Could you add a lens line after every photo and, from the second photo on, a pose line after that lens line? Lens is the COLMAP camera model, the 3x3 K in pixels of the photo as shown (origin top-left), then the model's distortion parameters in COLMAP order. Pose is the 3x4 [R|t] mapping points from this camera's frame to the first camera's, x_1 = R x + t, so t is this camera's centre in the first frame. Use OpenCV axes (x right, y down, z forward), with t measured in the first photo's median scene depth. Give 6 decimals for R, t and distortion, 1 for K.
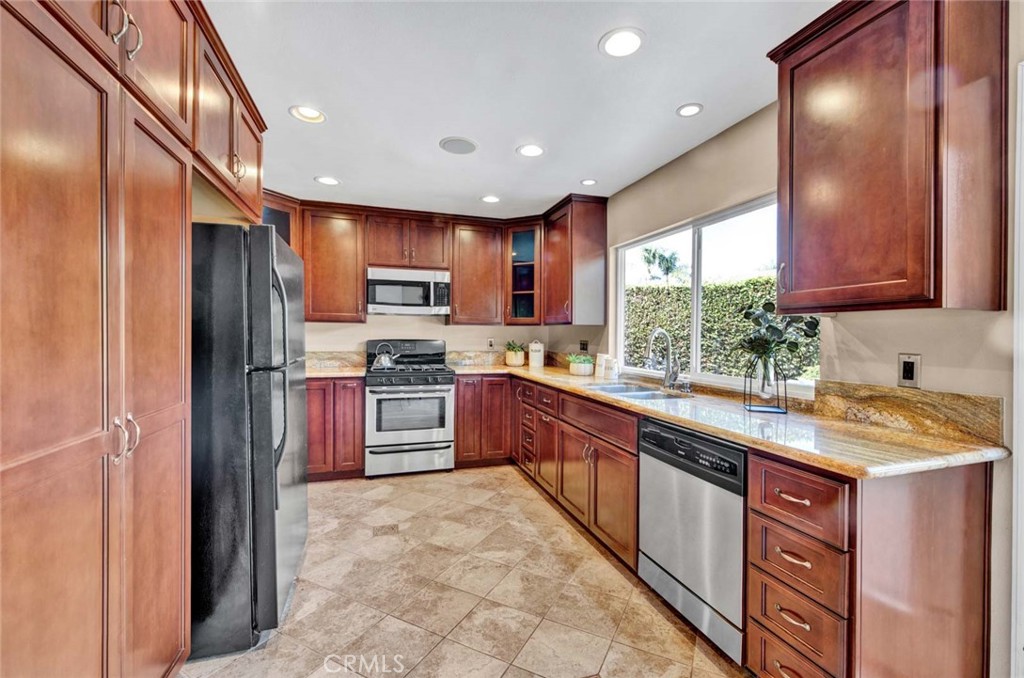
lens RADIAL K [[430.0, 0, 522.6], [0, 430.0, 338.4], [0, 0, 1]] dist [-0.000874, -0.001793]
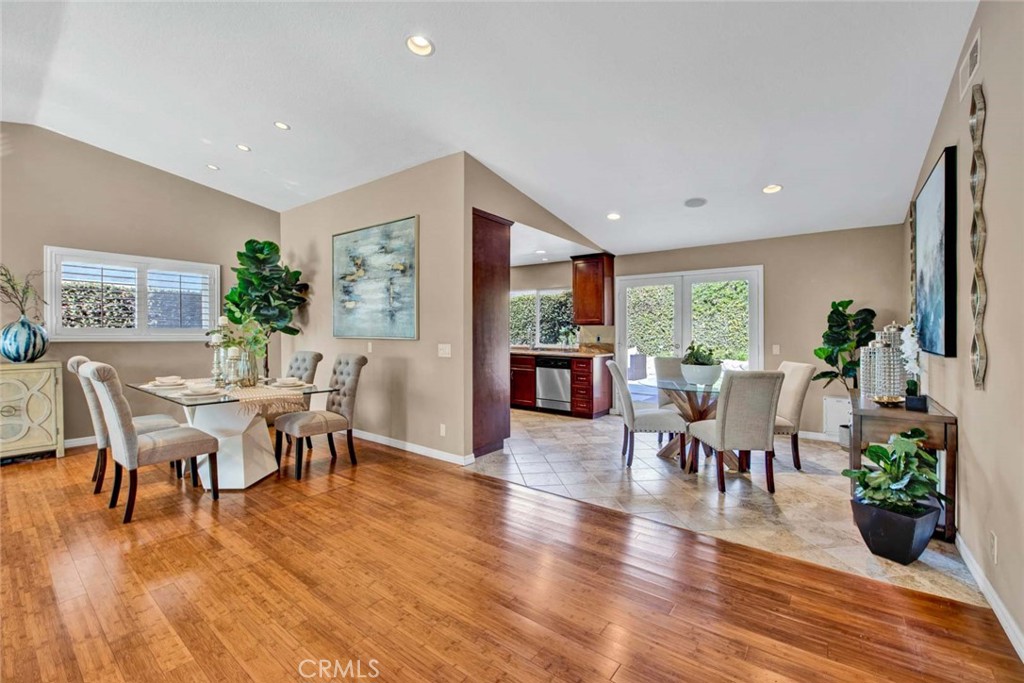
lens RADIAL K [[423.5, 0, 524.6], [0, 423.5, 331.1], [0, 0, 1]] dist [-0.012638, -0.003397]
pose [[0.826830, -0.007426, 0.562403, -1.079220], [0.009291, 0.999957, -0.000455, -0.003251], [-0.562376, 0.005602, 0.826863, -1.076000]]
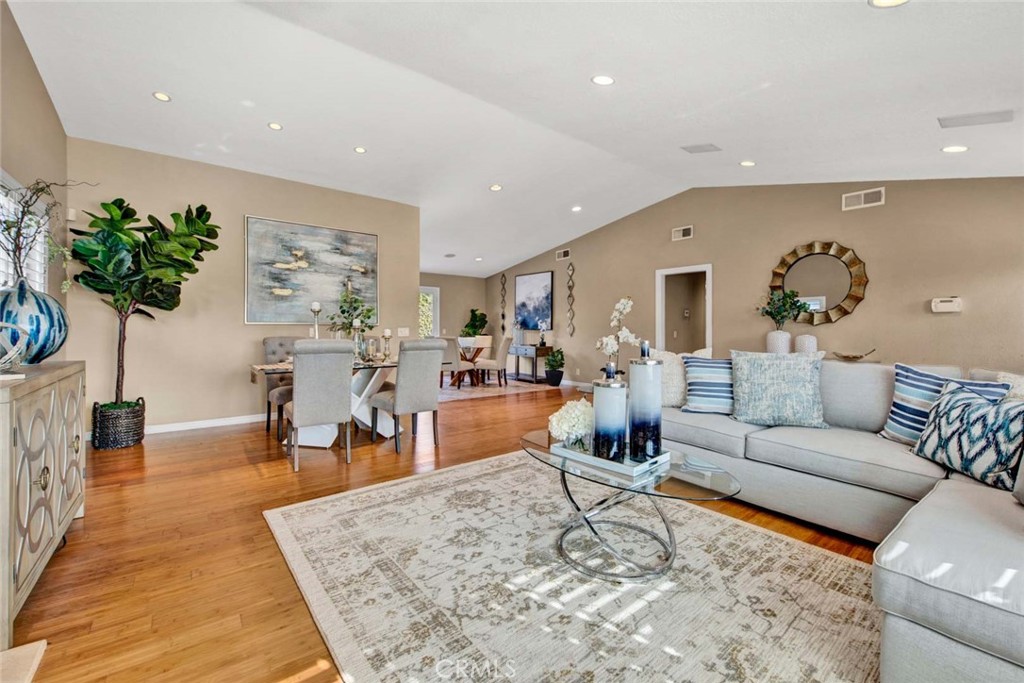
lens RADIAL K [[423.5, 0, 516.6], [0, 423.5, 332.5], [0, 0, 1]] dist [-0.012638, -0.003397]
pose [[-0.322955, -0.022446, 0.946148, -2.625210], [-0.002617, 0.999736, 0.022825, 0.009738], [-0.946411, 0.004895, -0.322928, 0.311447]]
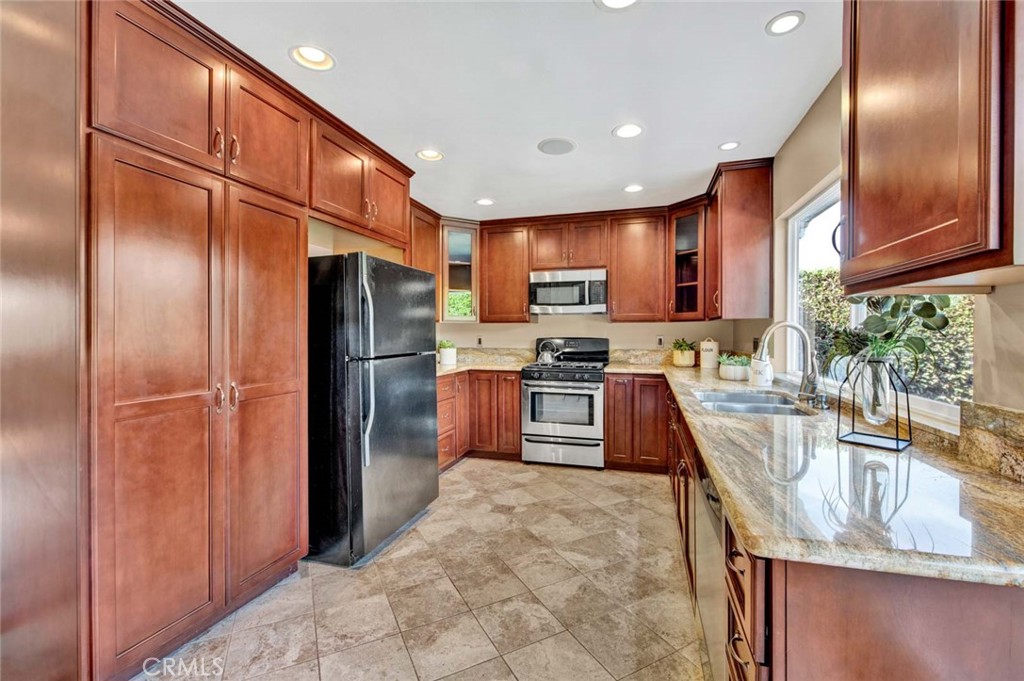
lens RADIAL K [[430.0, 0, 528.5], [0, 430.0, 338.1], [0, 0, 1]] dist [-0.000874, -0.001793]
pose [[0.827854, -0.003245, -0.560934, 0.320762], [0.004065, 0.999992, 0.000215, 0.004166], [0.560928, -0.002458, 0.827861, 0.106348]]
